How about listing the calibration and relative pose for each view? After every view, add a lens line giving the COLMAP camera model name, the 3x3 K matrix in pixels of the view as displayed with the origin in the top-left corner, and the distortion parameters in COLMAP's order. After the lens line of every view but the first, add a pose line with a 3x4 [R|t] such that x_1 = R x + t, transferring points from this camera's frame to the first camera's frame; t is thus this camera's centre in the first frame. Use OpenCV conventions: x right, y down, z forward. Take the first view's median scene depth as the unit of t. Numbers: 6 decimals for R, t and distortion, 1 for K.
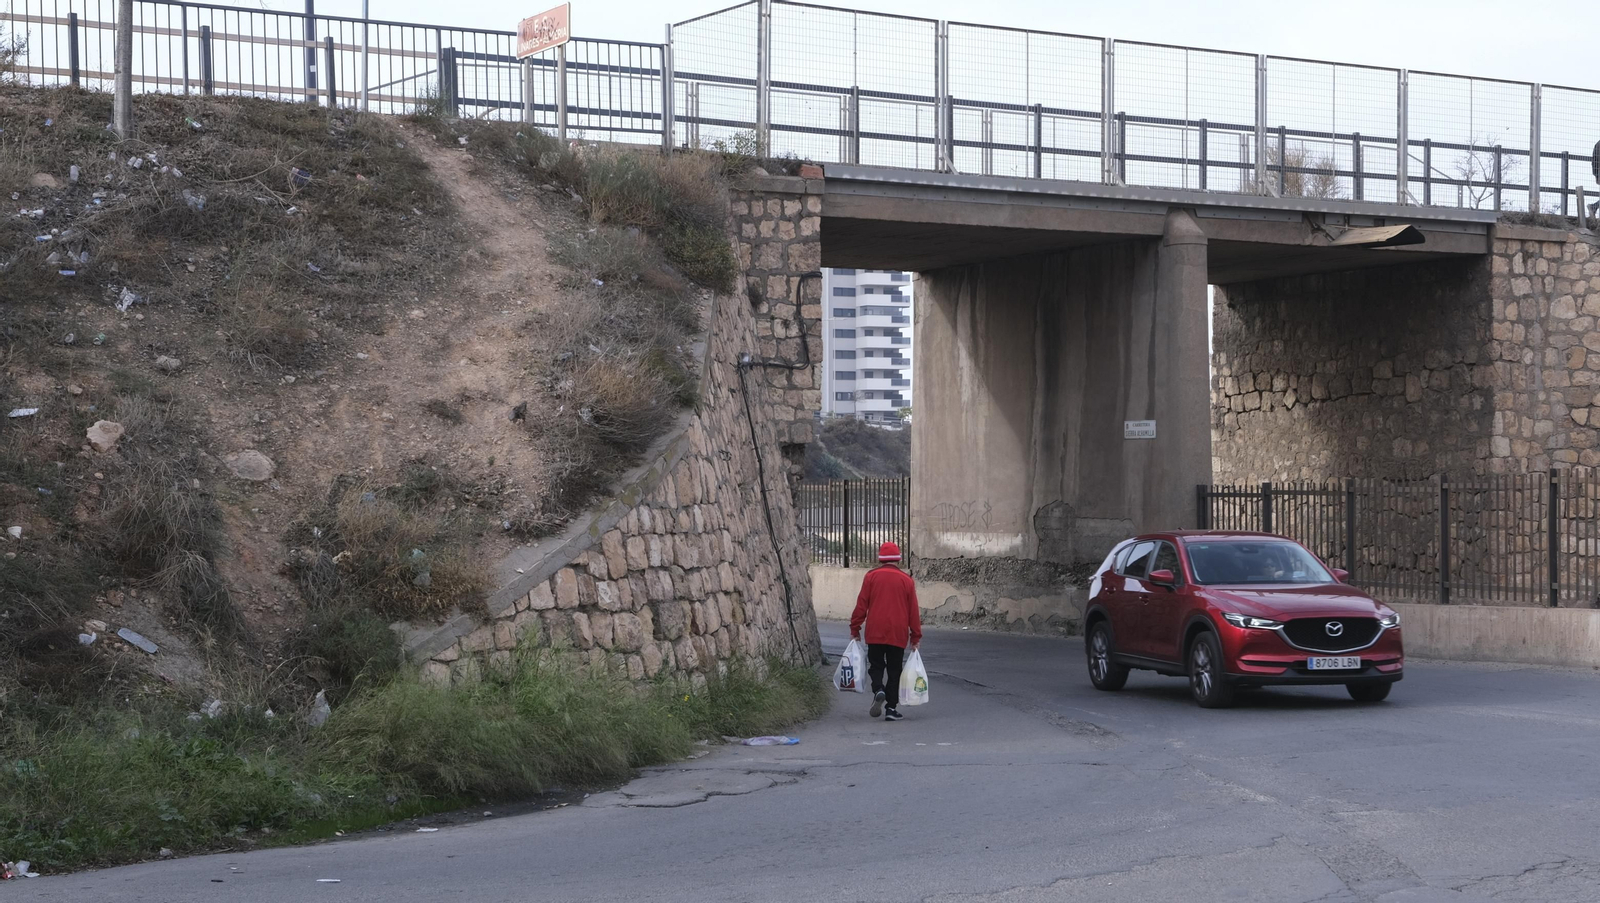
lens RADIAL K [[2453.2, 0, 798.1], [0, 2453.2, 468.2], [0, 0, 1]] dist [0.045035, 0.000000]
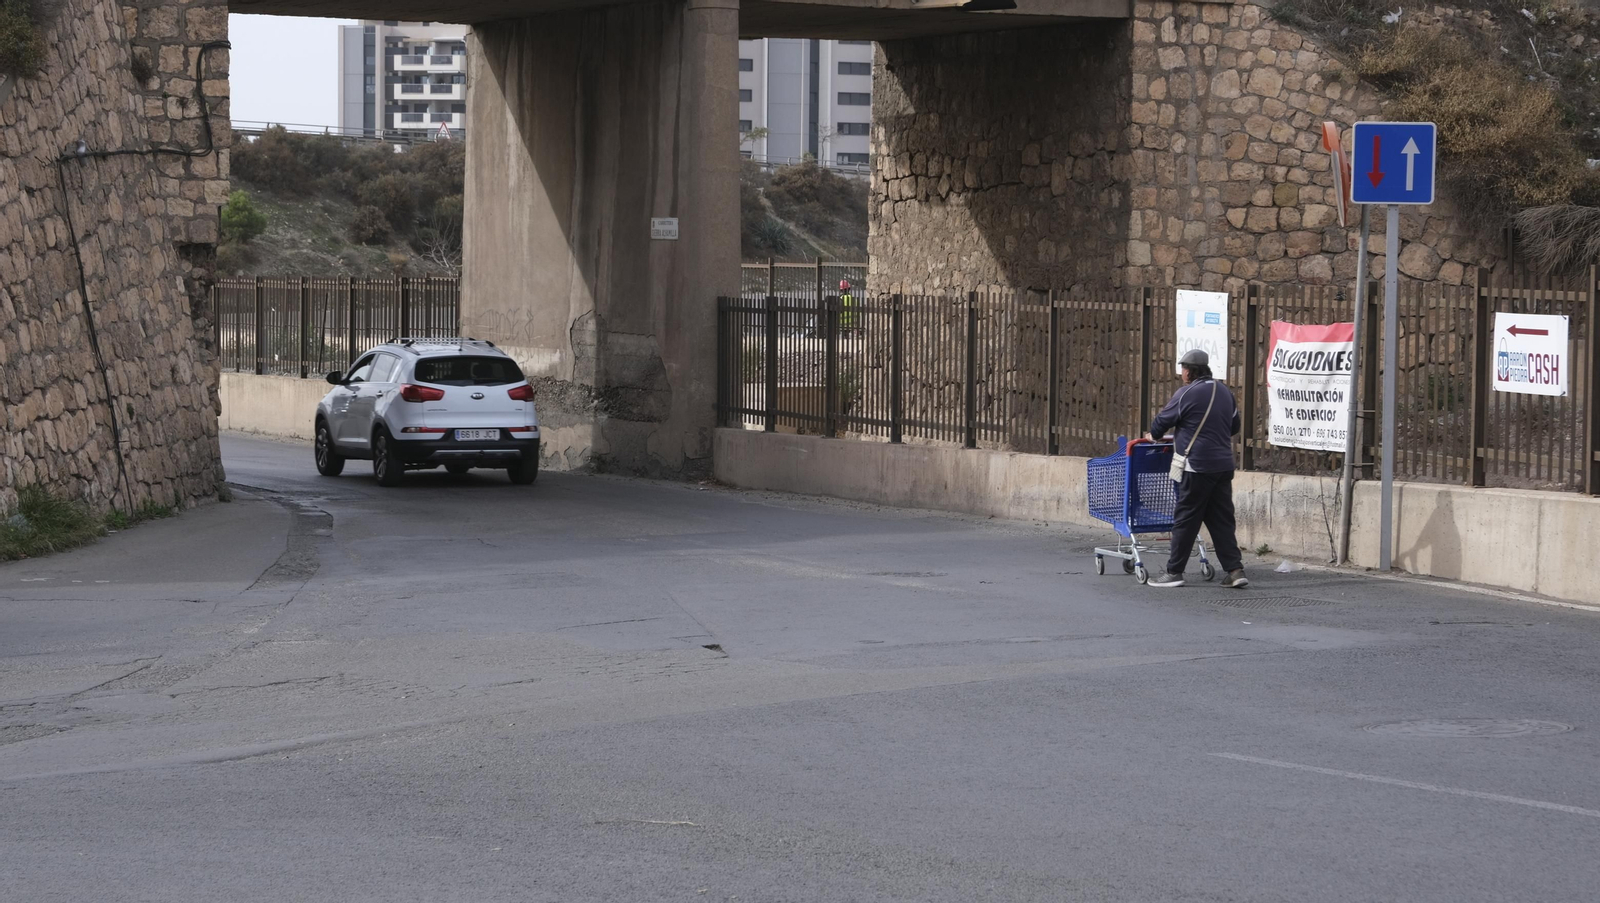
lens RADIAL K [[3596.6, 0, 798.9], [0, 3596.6, 462.4], [0, 0, 1]] dist [0.105121, 0.000000]
pose [[0.999695, 0.016785, -0.018116, 0.232981], [-0.015557, 0.997703, 0.065932, -0.019944], [0.019181, -0.065630, 0.997660, -0.255845]]
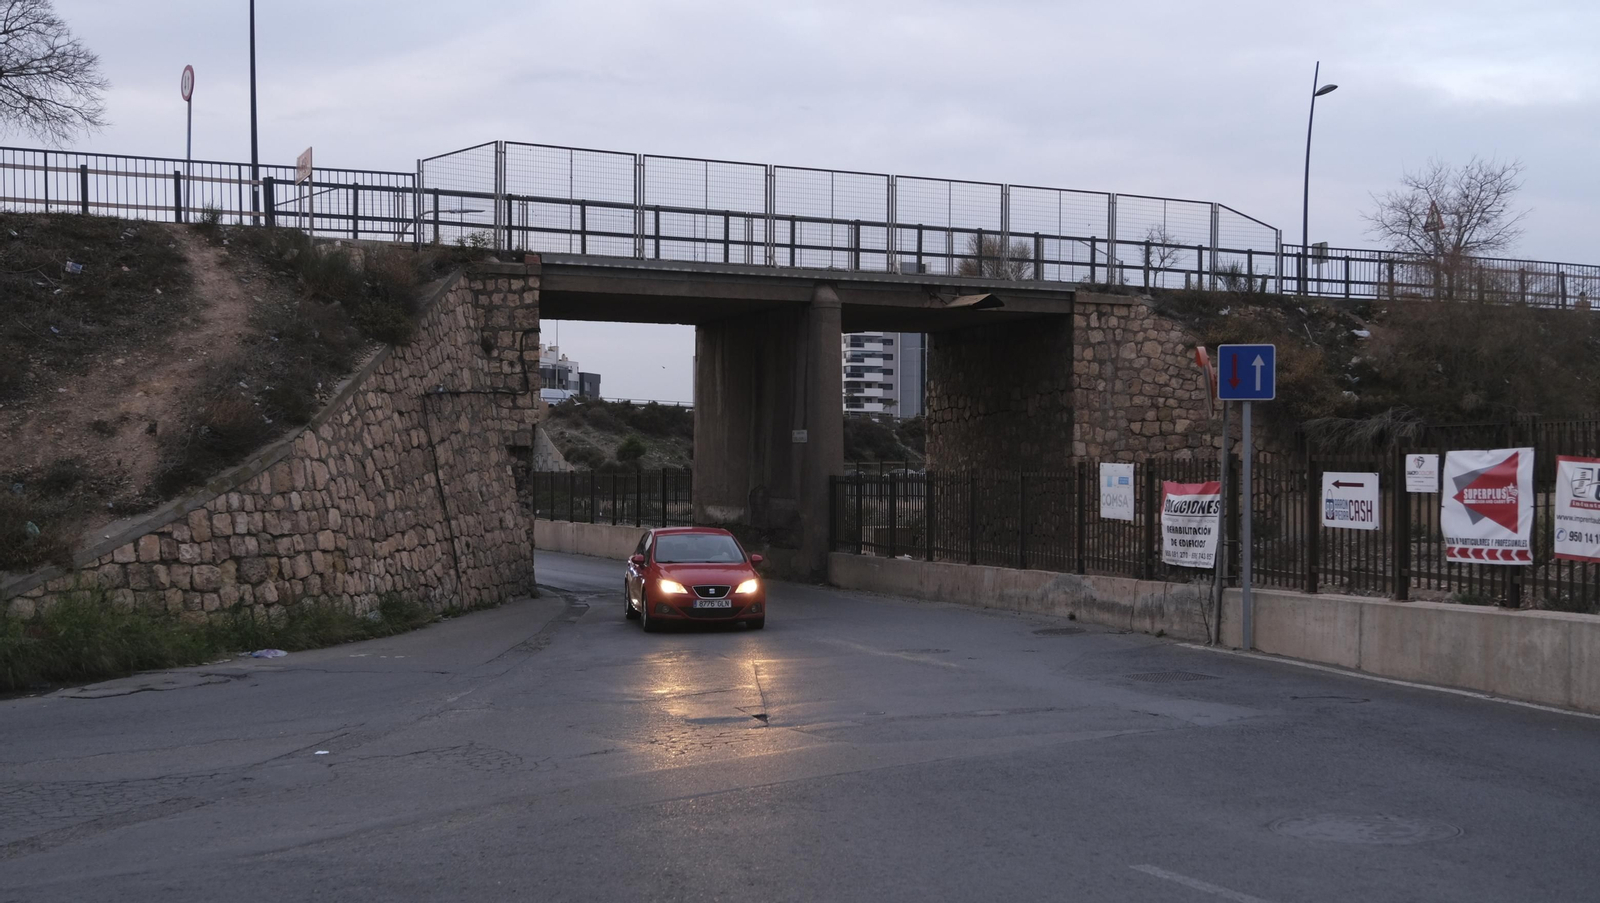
lens RADIAL K [[1720.1, 0, 805.9], [0, 1720.1, 459.8], [0, 0, 1]] dist [0.025320, 0.000000]
pose [[0.996287, 0.005843, -0.085897, 0.256218], [-0.005411, 0.999972, 0.005258, -0.008118], [0.085925, -0.004773, 0.996290, -0.004516]]
